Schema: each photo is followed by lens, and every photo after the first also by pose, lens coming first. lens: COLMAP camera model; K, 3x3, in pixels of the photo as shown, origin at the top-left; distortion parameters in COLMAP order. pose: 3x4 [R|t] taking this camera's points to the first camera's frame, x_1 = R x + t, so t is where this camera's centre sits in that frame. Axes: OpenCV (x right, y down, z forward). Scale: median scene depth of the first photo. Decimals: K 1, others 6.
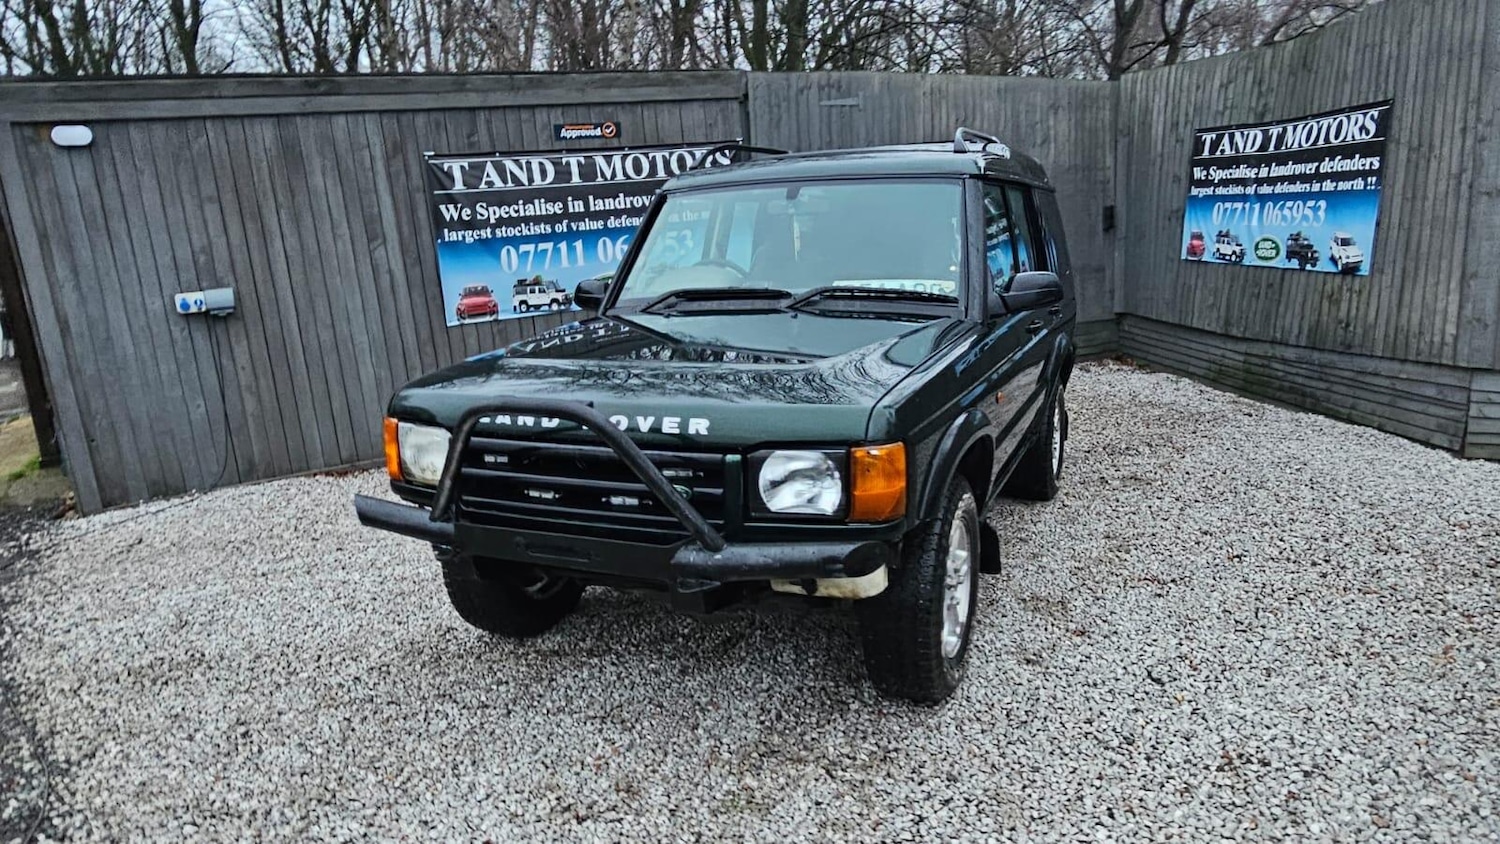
lens RADIAL K [[967.0, 0, 754.3], [0, 967.0, 433.4], [0, 0, 1]] dist [0.000936, -0.005357]
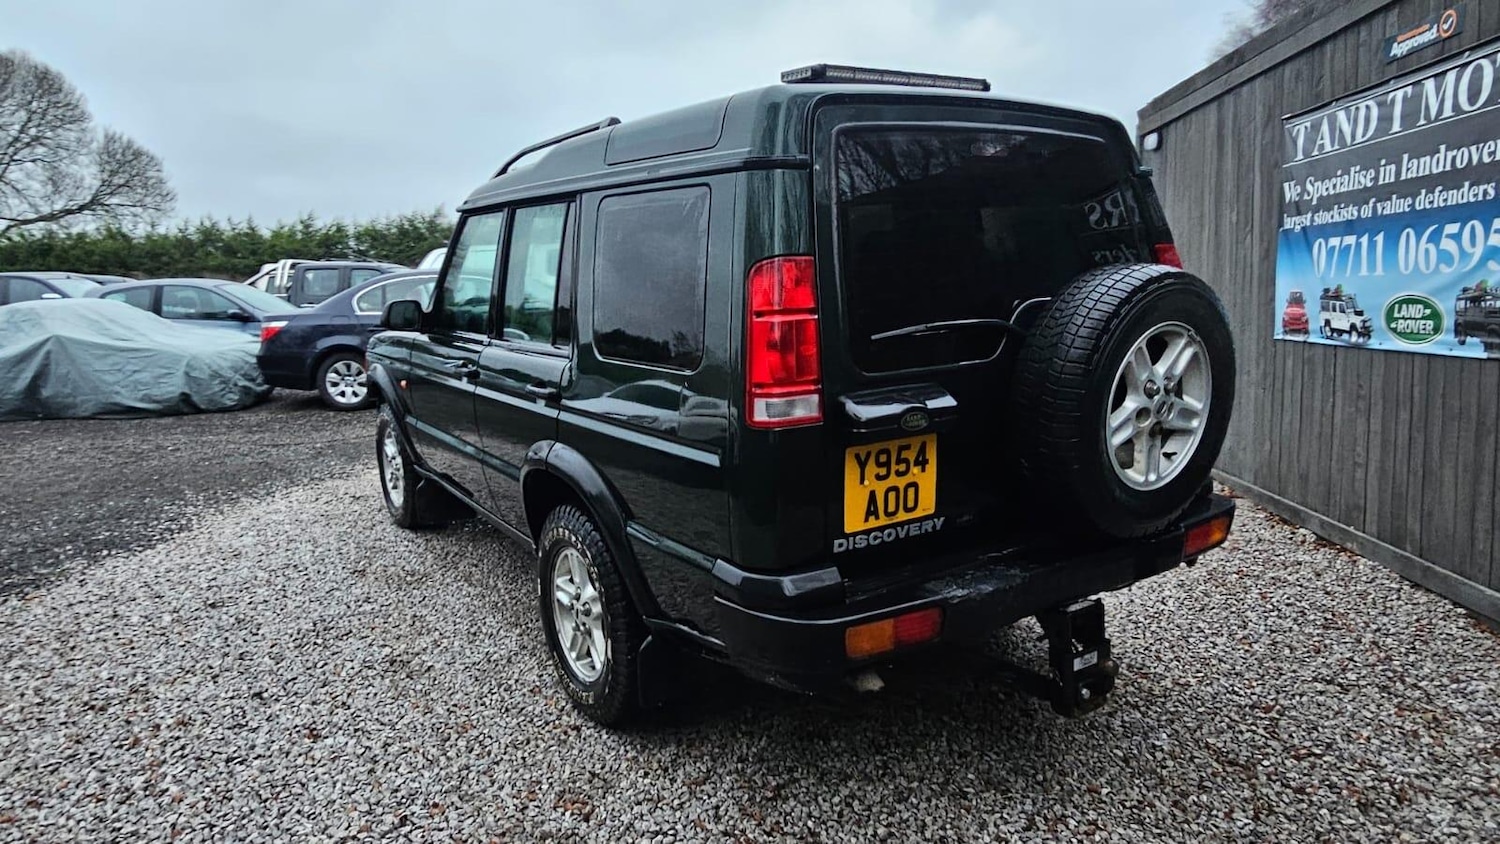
lens RADIAL K [[957.7, 0, 754.4], [0, 957.7, 421.4], [0, 0, 1]] dist [0.001330, -0.004698]
pose [[-0.537744, 0.195543, -0.820118, 0.564954], [-0.128489, 0.942362, 0.308940, -0.238902], [0.833260, 0.271507, -0.481624, 1.069250]]
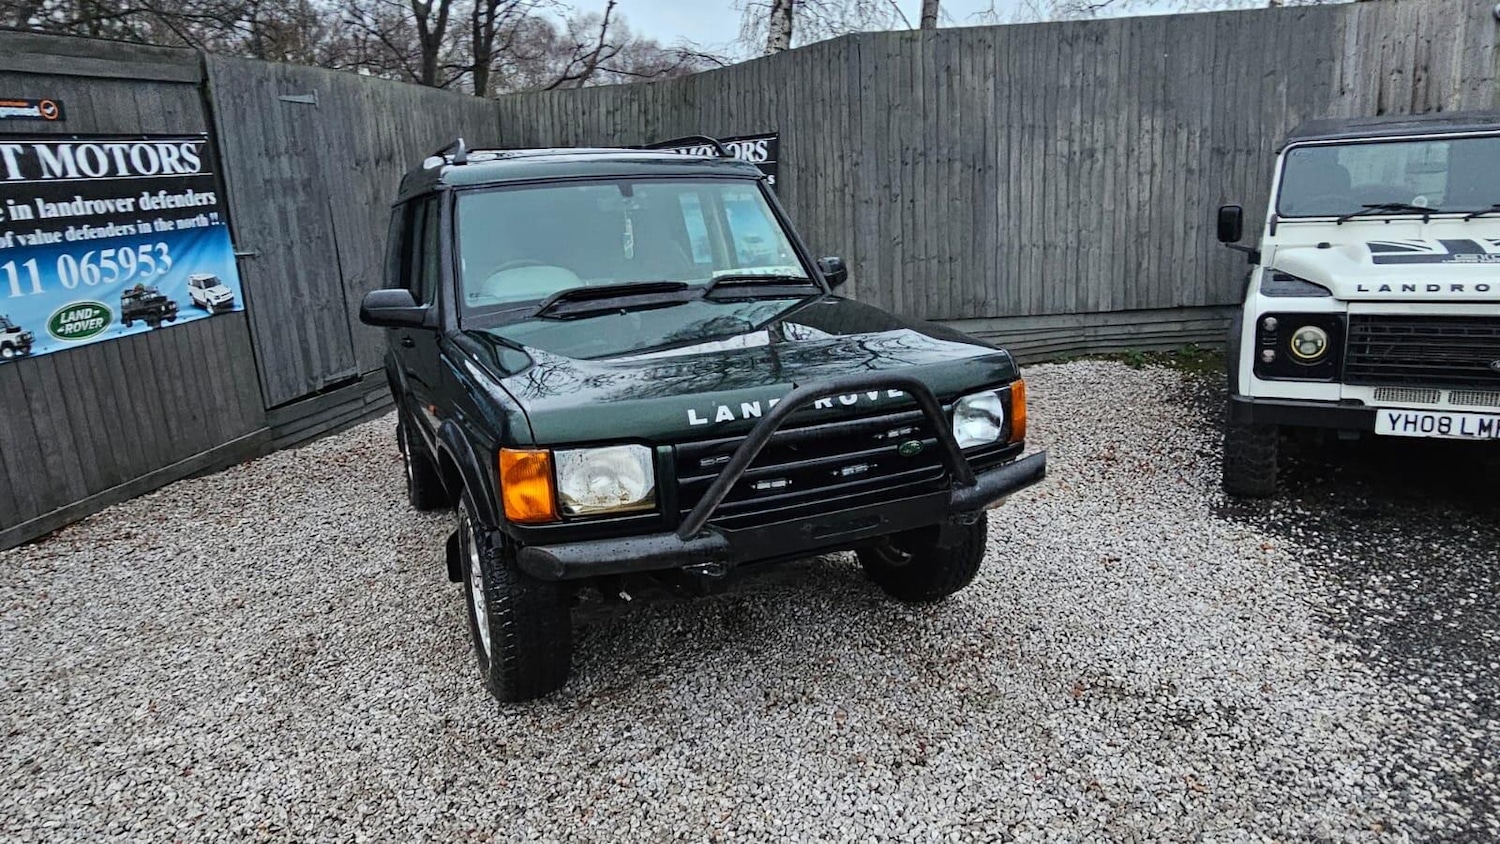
lens RADIAL K [[956.5, 0, 744.9], [0, 956.5, 420.5], [0, 0, 1]] dist [0.002236, -0.004905]
pose [[0.678935, -0.155341, 0.717576, -0.378256], [0.175695, 0.983339, 0.046639, -0.020948], [-0.712866, 0.094410, 0.694916, 0.139254]]
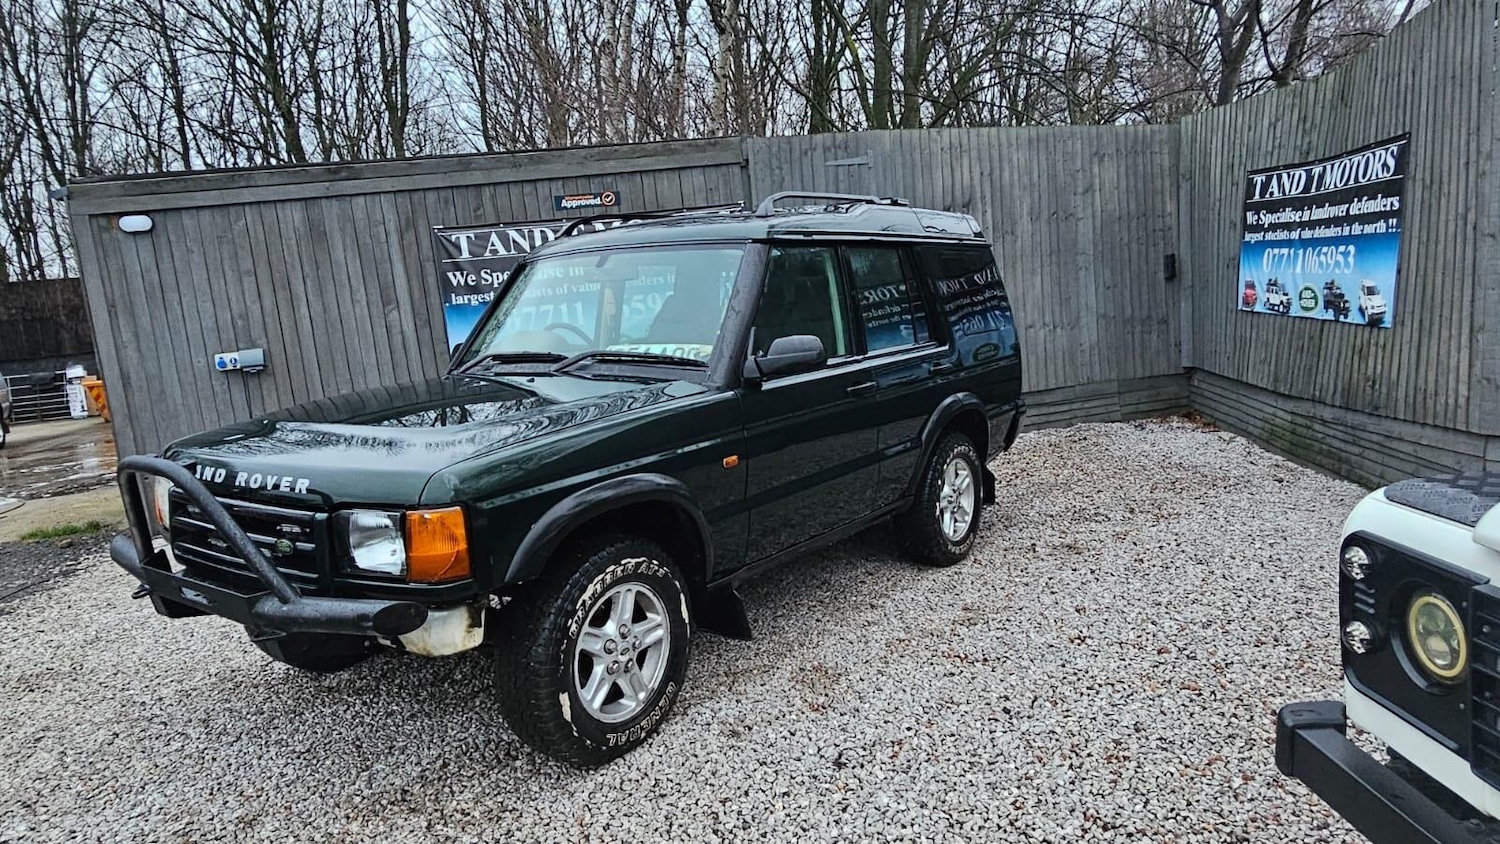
lens RADIAL K [[948.1, 0, 747.3], [0, 948.1, 425.8], [0, 0, 1]] dist [0.001461, -0.003572]
pose [[0.975986, 0.013669, -0.217404, 0.249199], [-0.025789, 0.998261, -0.053011, -0.011860], [0.216301, 0.057345, 0.974641, 0.025580]]
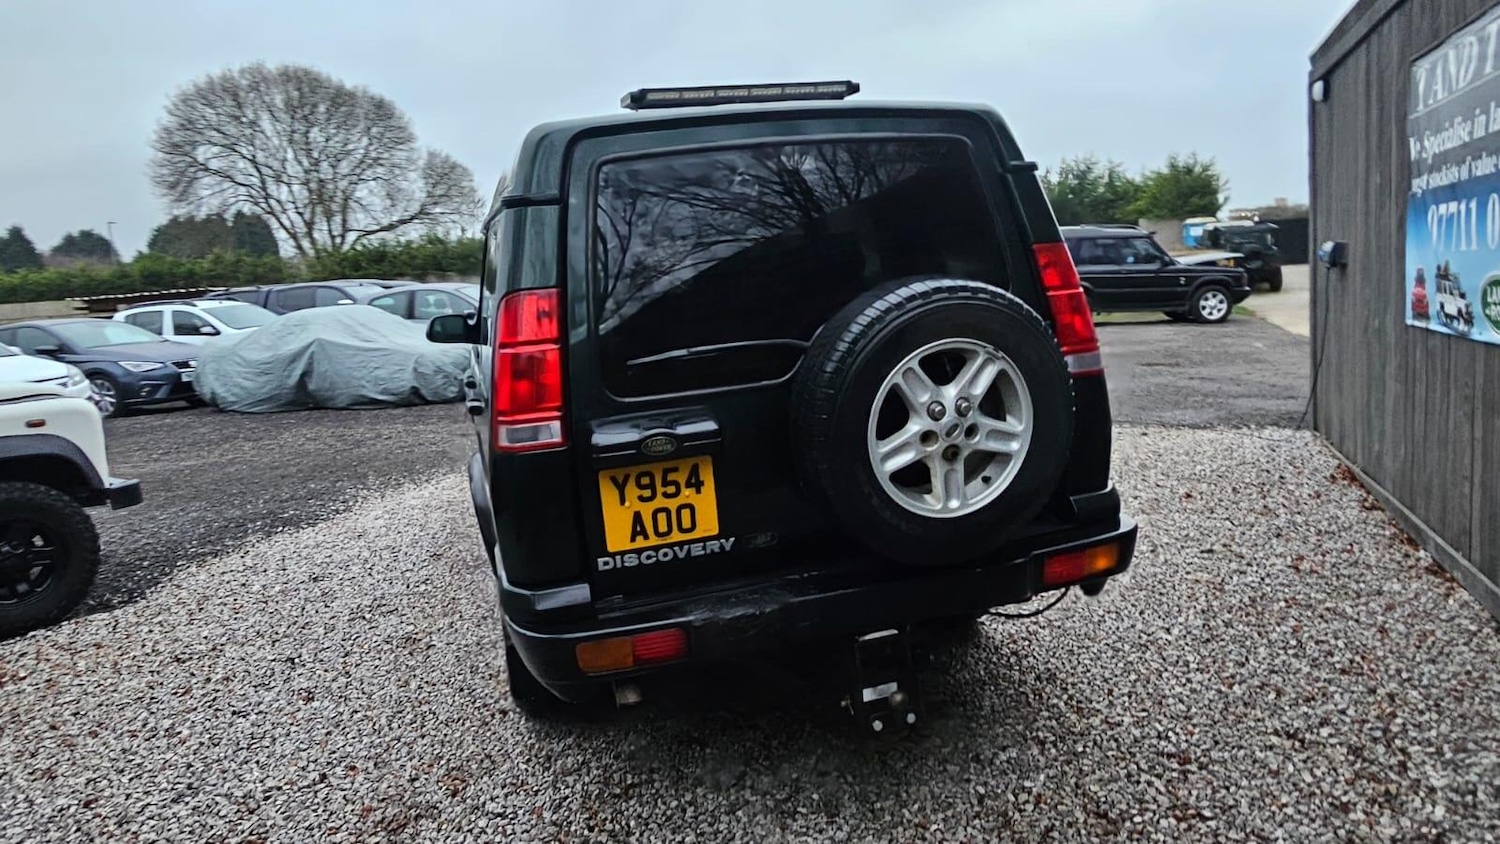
lens RADIAL K [[972.7, 0, 781.2], [0, 972.7, 427.7], [0, 0, 1]] dist [0.001515, -0.001821]
pose [[-0.750064, 0.216259, -0.625008, 0.441770], [-0.031485, 0.932281, 0.360363, -0.275558], [0.660615, 0.289974, -0.692462, 1.223242]]
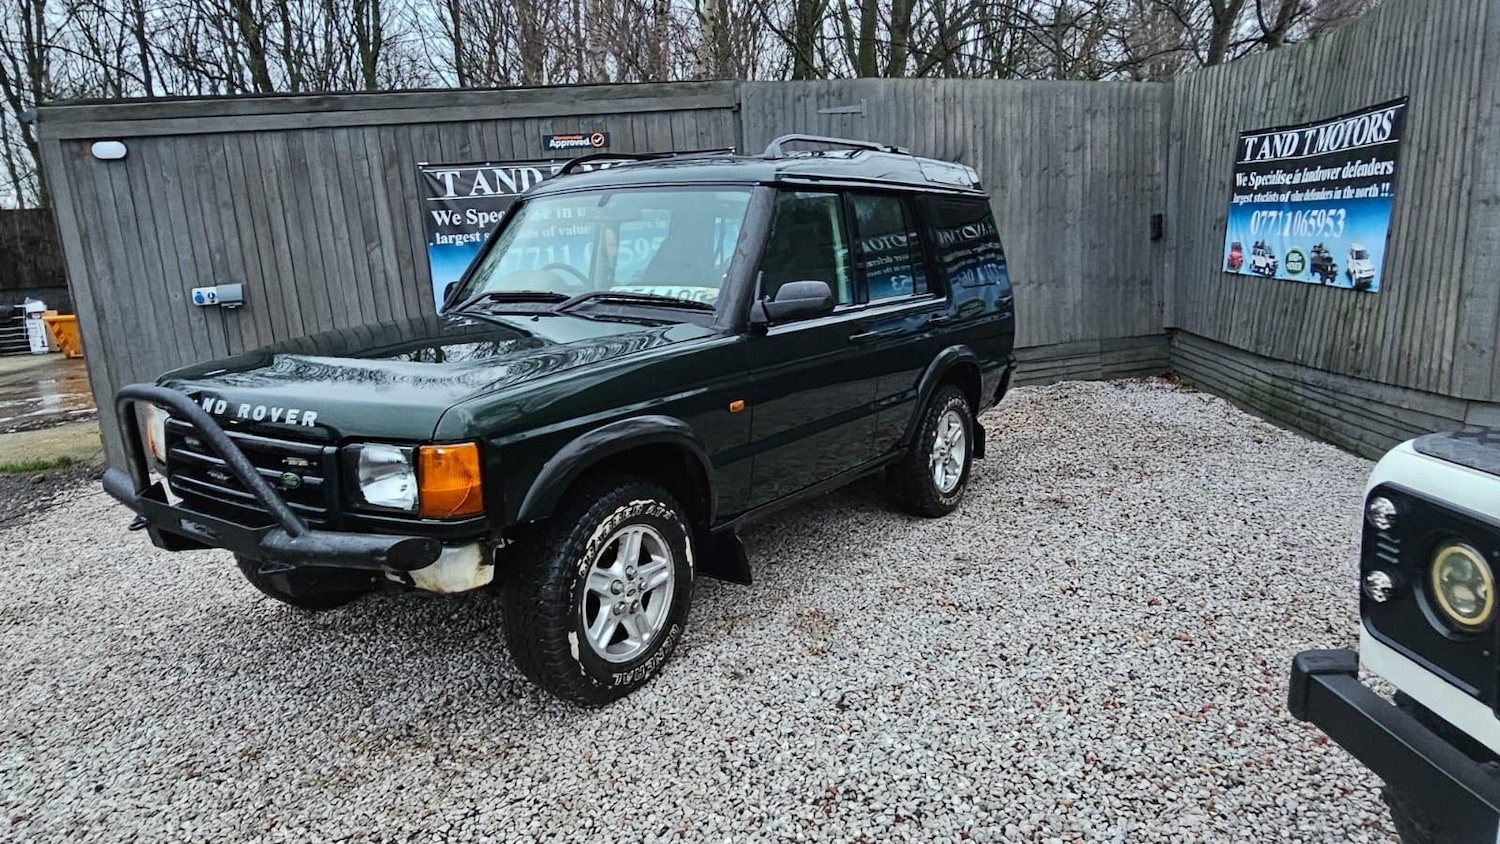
lens RADIAL K [[947.7, 0, 743.7], [0, 947.7, 425.7], [0, 0, 1]] dist [0.000541, -0.001860]
pose [[0.981035, 0.046115, -0.188265, 0.229487], [-0.047941, 0.998837, -0.005155, -0.006636], [0.187808, 0.014083, 0.982105, 0.024960]]
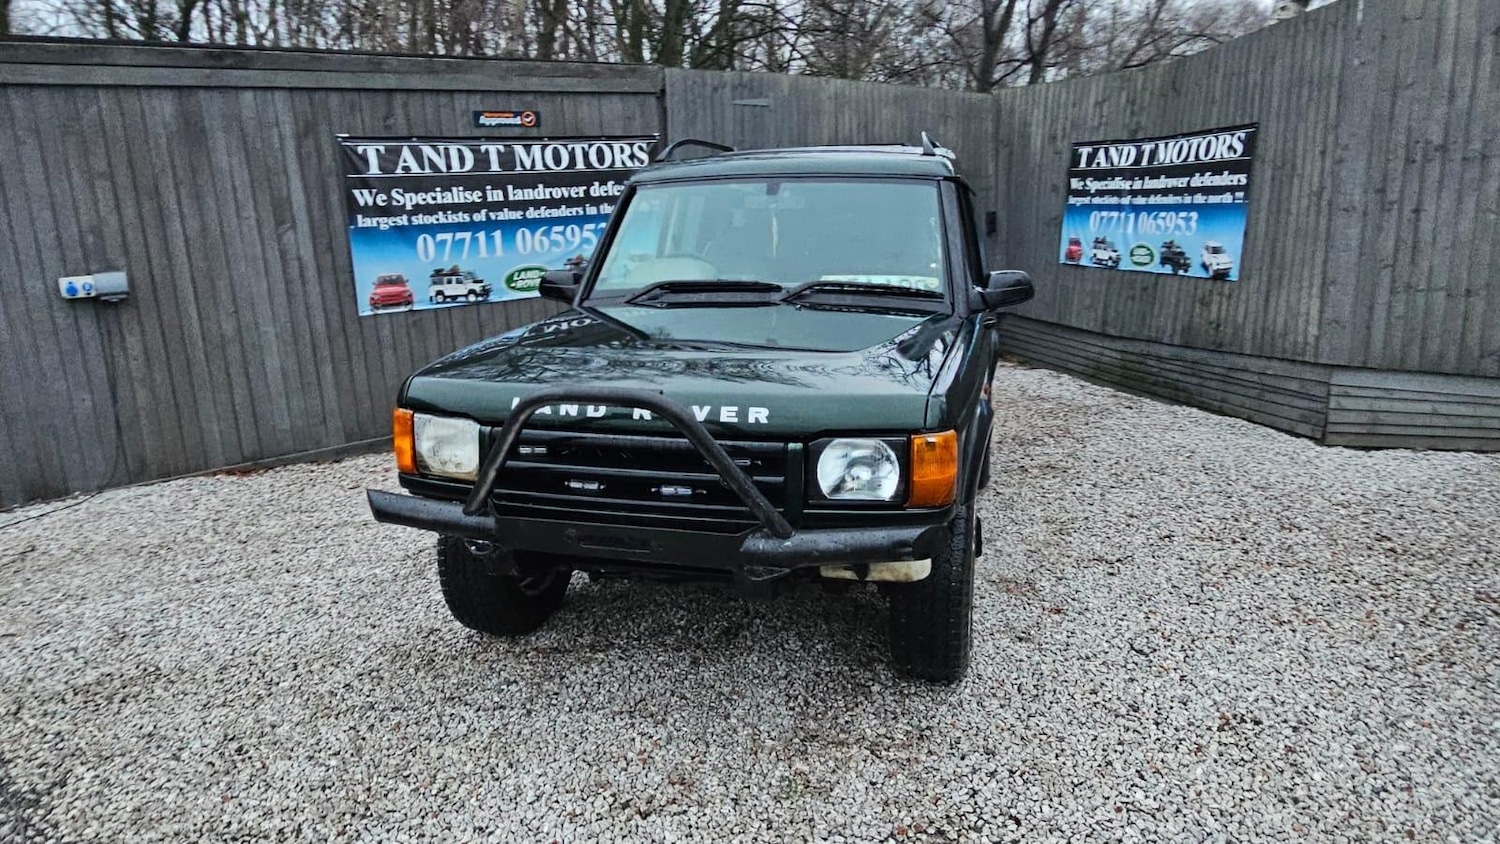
lens RADIAL K [[959.5, 0, 754.1], [0, 959.5, 415.9], [0, 0, 1]] dist [0.001309, -0.004331]
pose [[0.987823, -0.003393, 0.155542, -0.082320], [0.005473, 0.999901, -0.012945, 0.002236], [-0.155483, 0.013639, 0.987744, 0.003852]]
